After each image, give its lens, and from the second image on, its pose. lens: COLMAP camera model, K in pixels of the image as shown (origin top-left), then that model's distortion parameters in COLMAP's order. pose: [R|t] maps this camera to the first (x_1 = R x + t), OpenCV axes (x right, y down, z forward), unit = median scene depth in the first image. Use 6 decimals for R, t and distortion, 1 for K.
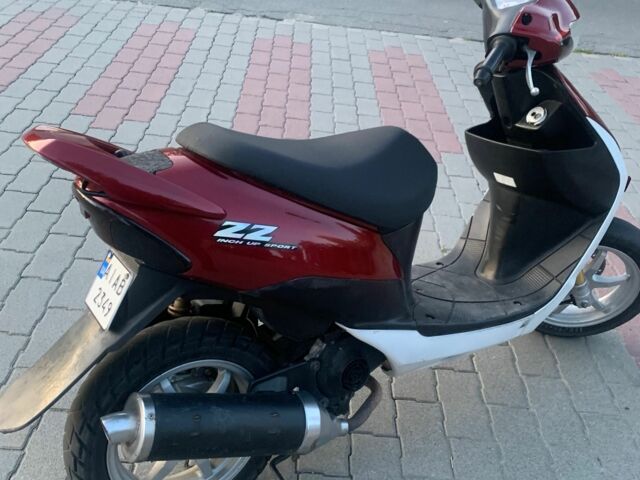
lens RADIAL K [[643.9, 0, 319.5], [0, 643.9, 242.5], [0, 0, 1]] dist [0.144707, -0.371560]
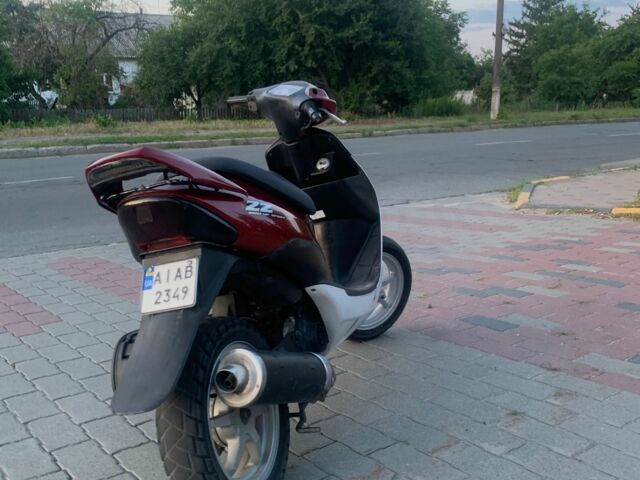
lens RADIAL K [[643.9, 0, 319.5], [0, 643.9, 242.5], [0, 0, 1]] dist [0.144707, -0.371560]
pose [[0.766760, -0.240387, 0.595225, -0.621722], [0.447600, 0.864861, -0.227310, 0.307308], [-0.460145, 0.440715, 0.770738, -0.086876]]
